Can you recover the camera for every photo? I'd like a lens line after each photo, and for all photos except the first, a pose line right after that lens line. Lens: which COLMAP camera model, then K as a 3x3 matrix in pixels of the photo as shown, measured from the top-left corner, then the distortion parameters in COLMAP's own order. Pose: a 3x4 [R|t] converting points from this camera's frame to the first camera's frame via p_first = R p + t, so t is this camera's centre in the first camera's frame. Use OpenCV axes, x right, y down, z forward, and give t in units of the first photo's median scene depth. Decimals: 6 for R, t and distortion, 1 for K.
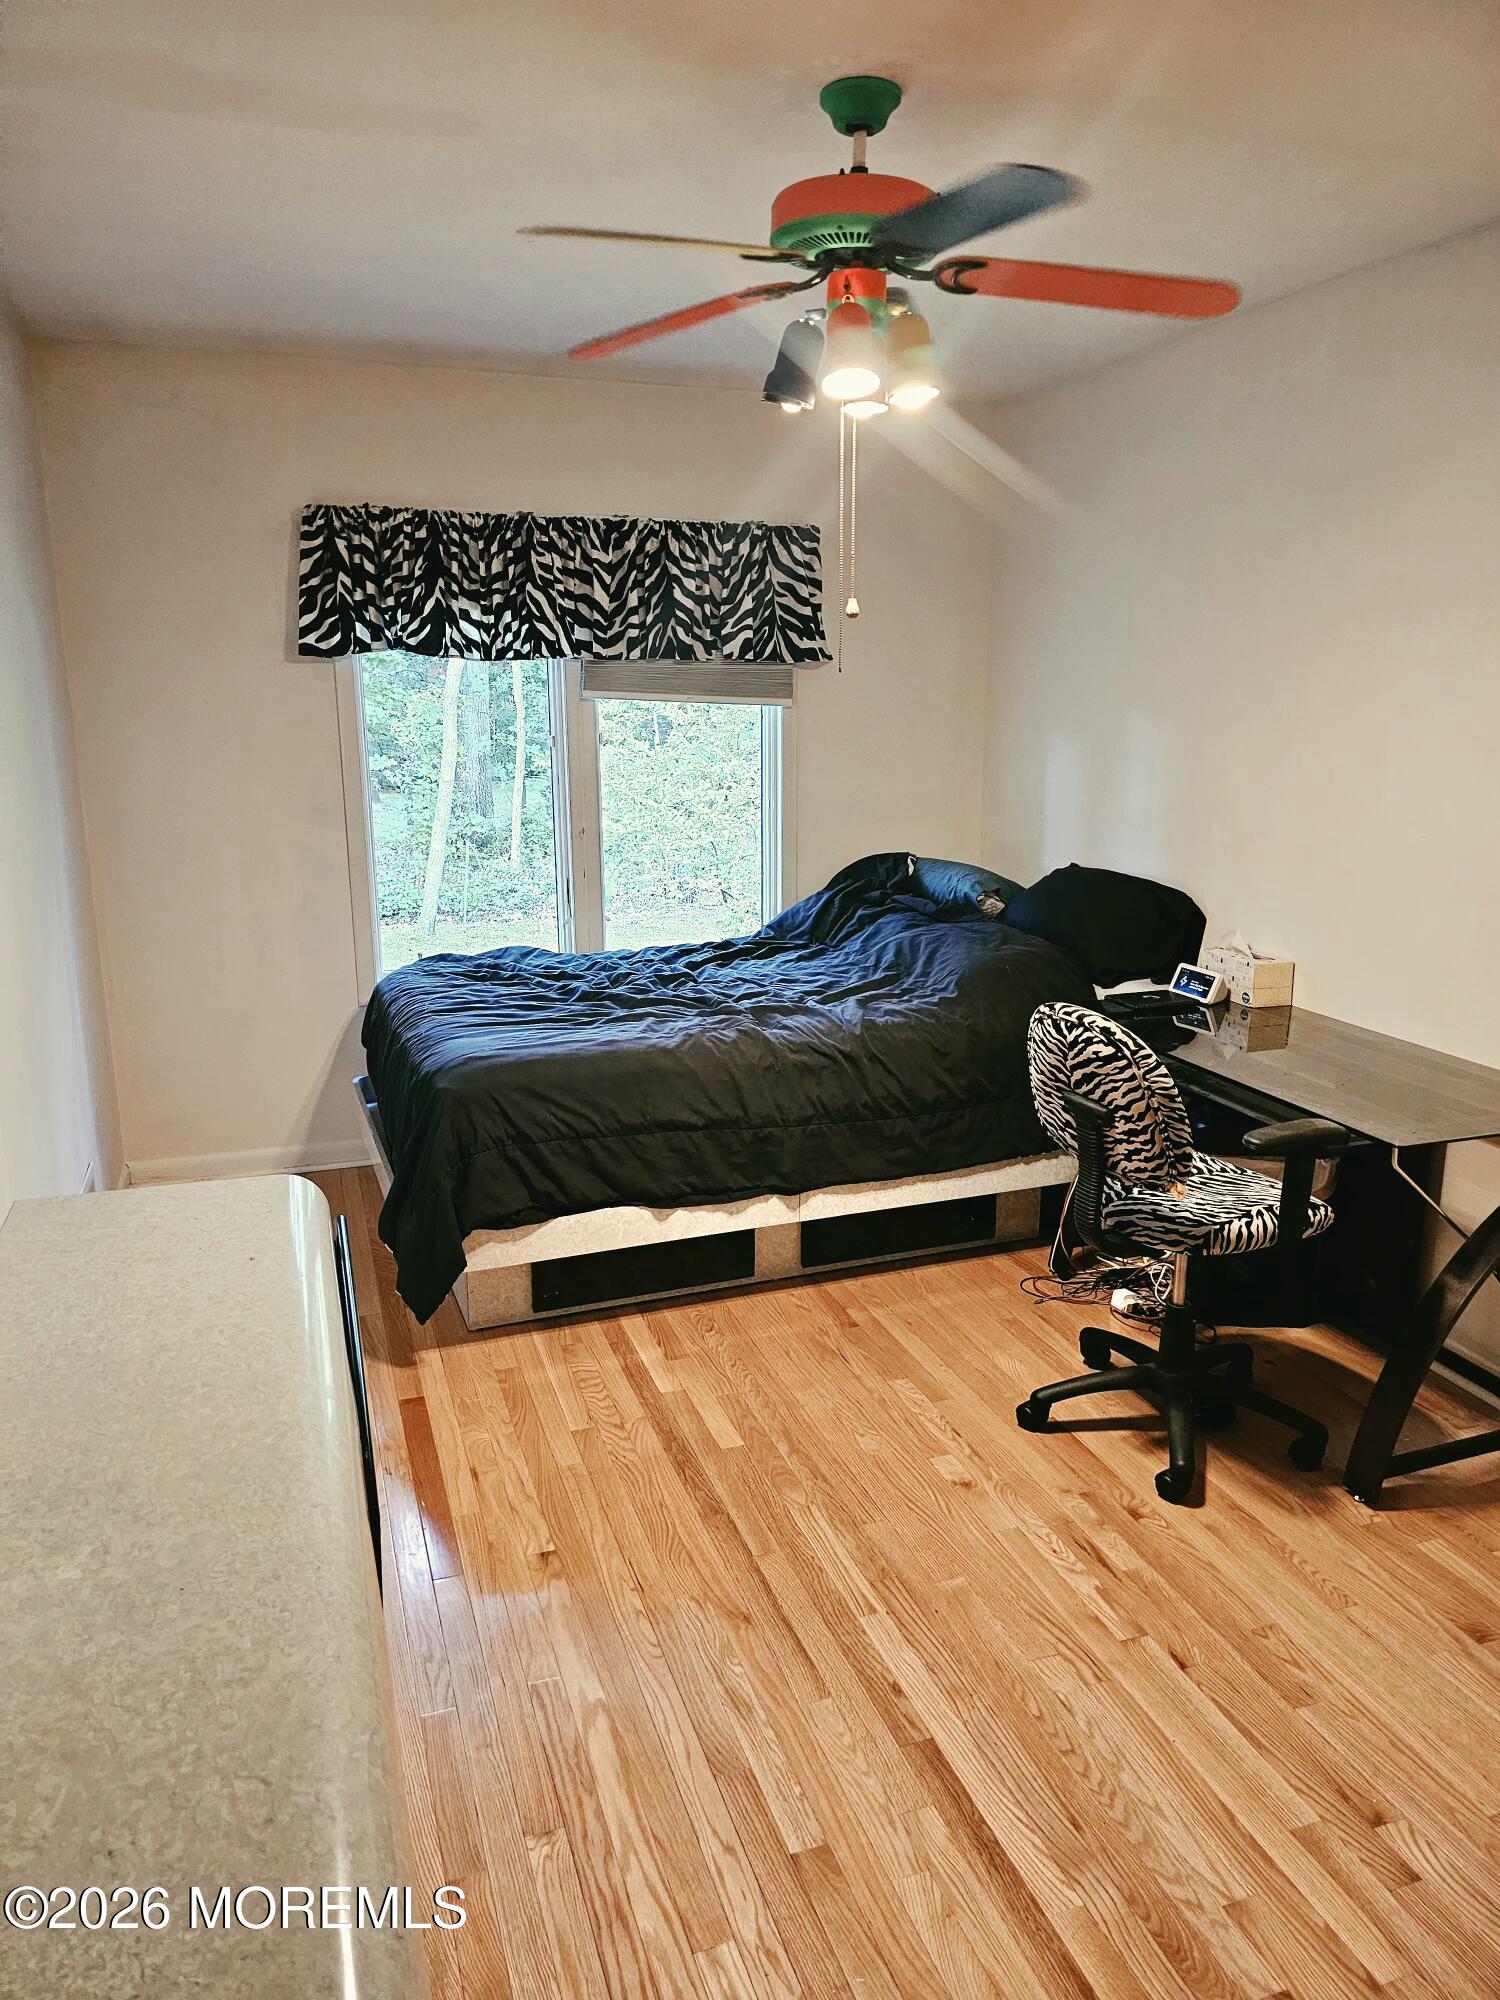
lens RADIAL K [[1371.1, 0, 740.2], [0, 1371.1, 993.6], [0, 0, 1]] dist [0.065103, -0.047025]
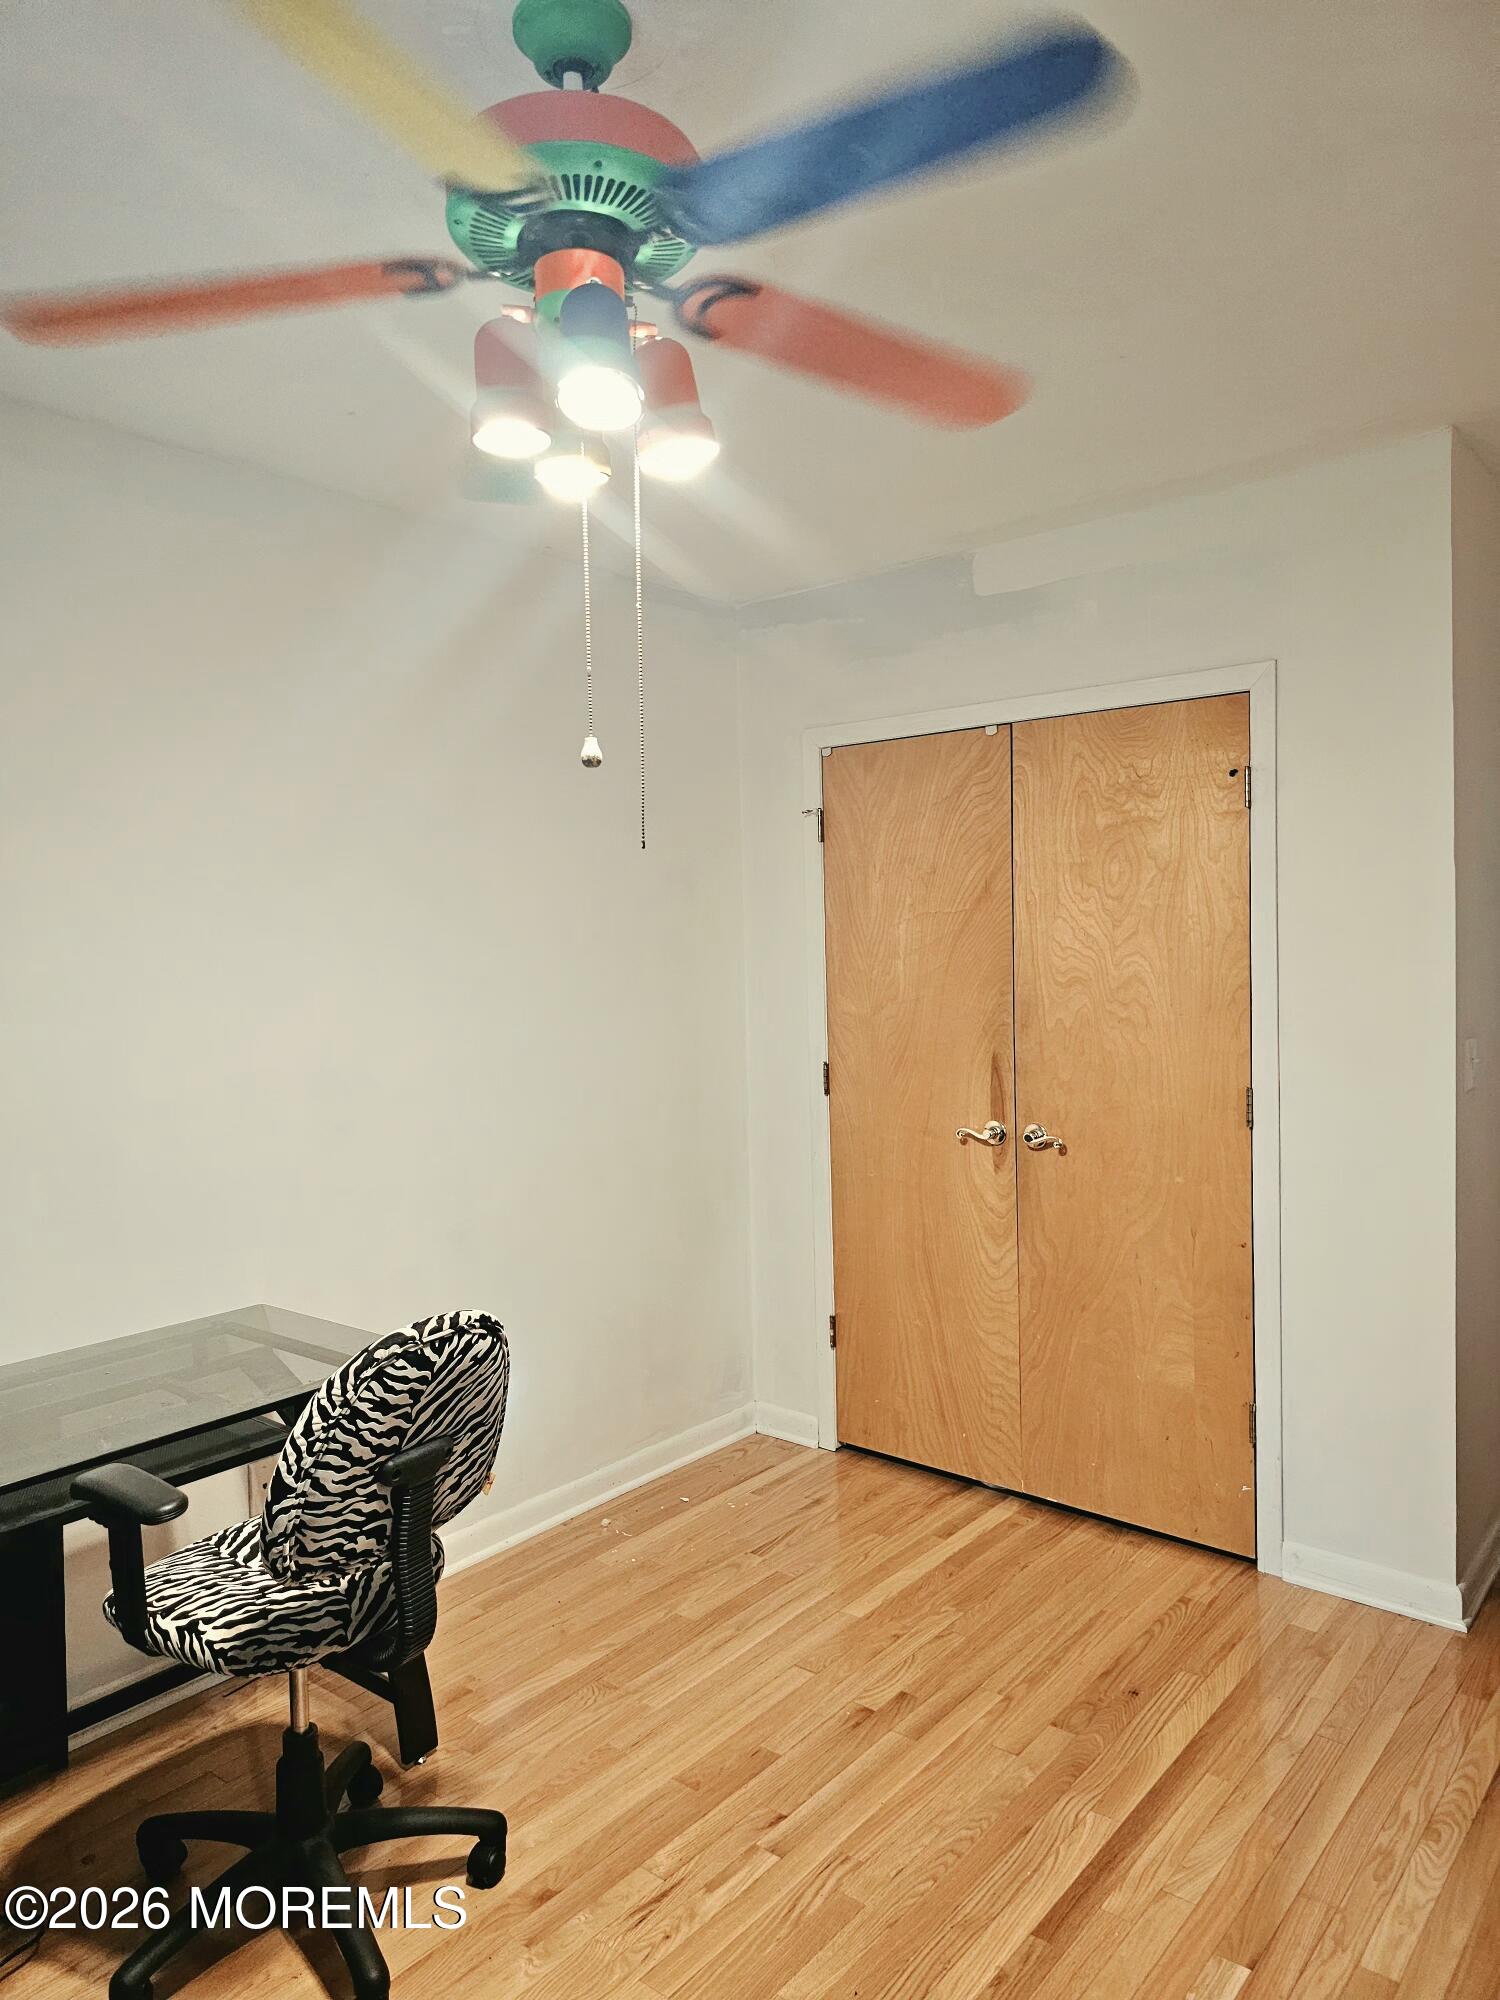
lens RADIAL K [[1371.1, 0, 740.2], [0, 1371.1, 993.6], [0, 0, 1]] dist [0.065103, -0.047025]
pose [[-0.523385, -0.022806, 0.851791, -0.550654], [0.204187, 0.967160, 0.151357, -0.280219], [-0.827271, 0.253142, -0.501540, 1.427283]]
